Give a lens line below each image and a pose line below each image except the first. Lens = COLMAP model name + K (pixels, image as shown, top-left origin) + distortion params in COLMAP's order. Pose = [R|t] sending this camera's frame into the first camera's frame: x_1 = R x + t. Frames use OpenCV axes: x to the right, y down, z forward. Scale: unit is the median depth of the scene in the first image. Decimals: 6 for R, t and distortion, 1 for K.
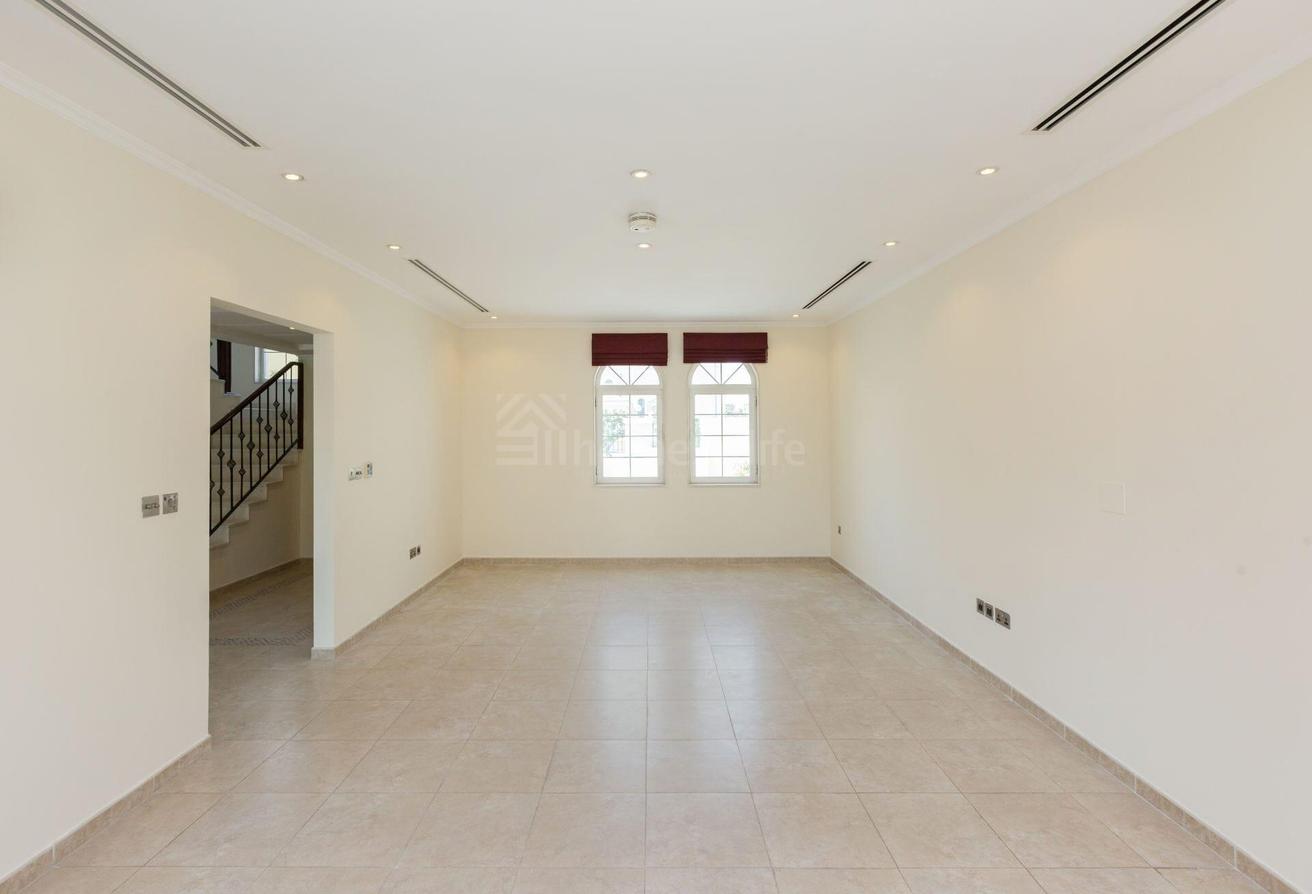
lens RADIAL K [[593.3, 0, 641.4], [0, 593.3, 423.1], [0, 0, 1]] dist [0.002890, -0.001582]
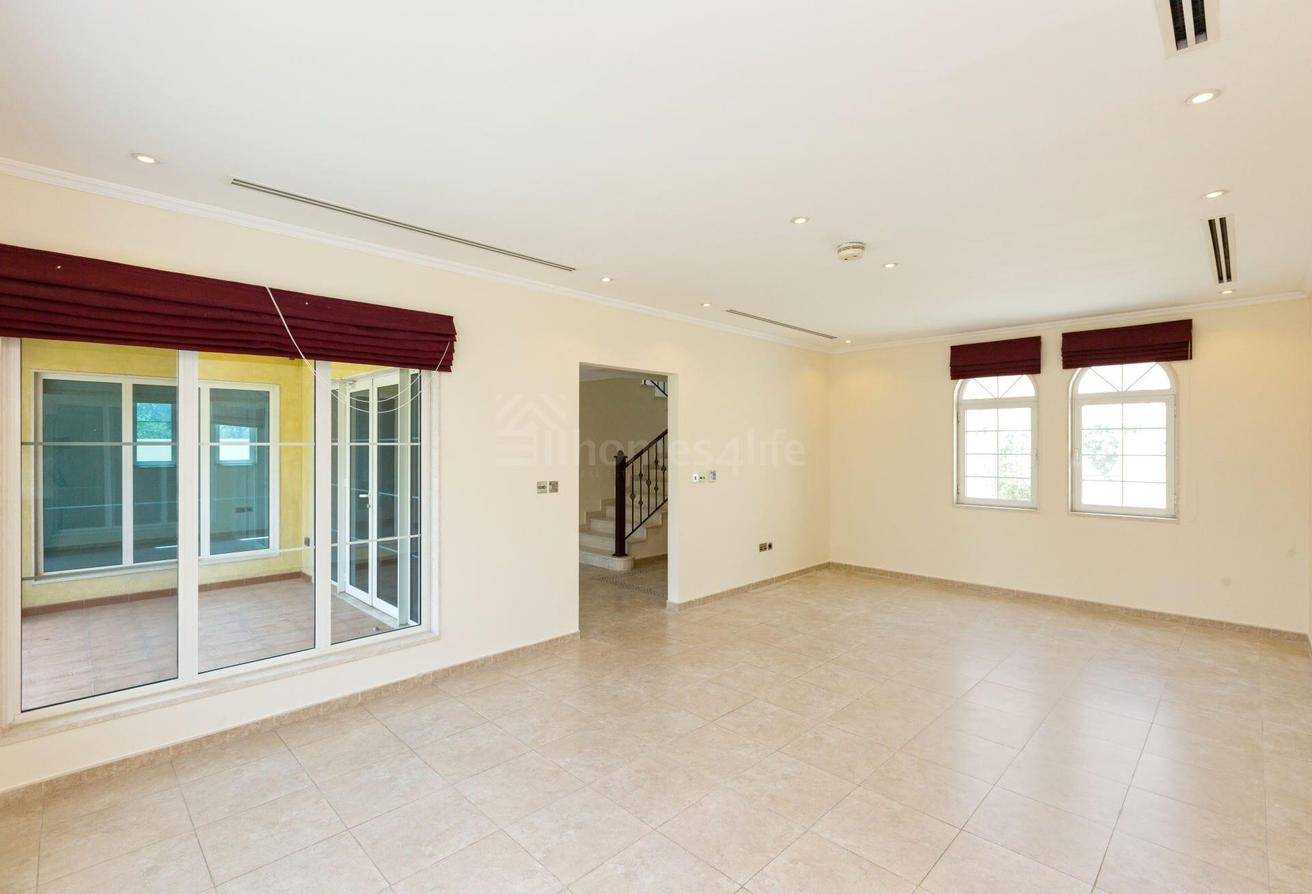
lens RADIAL K [[593.3, 0, 673.5], [0, 593.3, 441.2], [0, 0, 1]] dist [0.002890, -0.001582]
pose [[0.722038, 0.000254, -0.691853, 0.260742], [0.001506, 0.999997, 0.001939, -0.000081], [0.691851, -0.002442, 0.722036, -0.001024]]
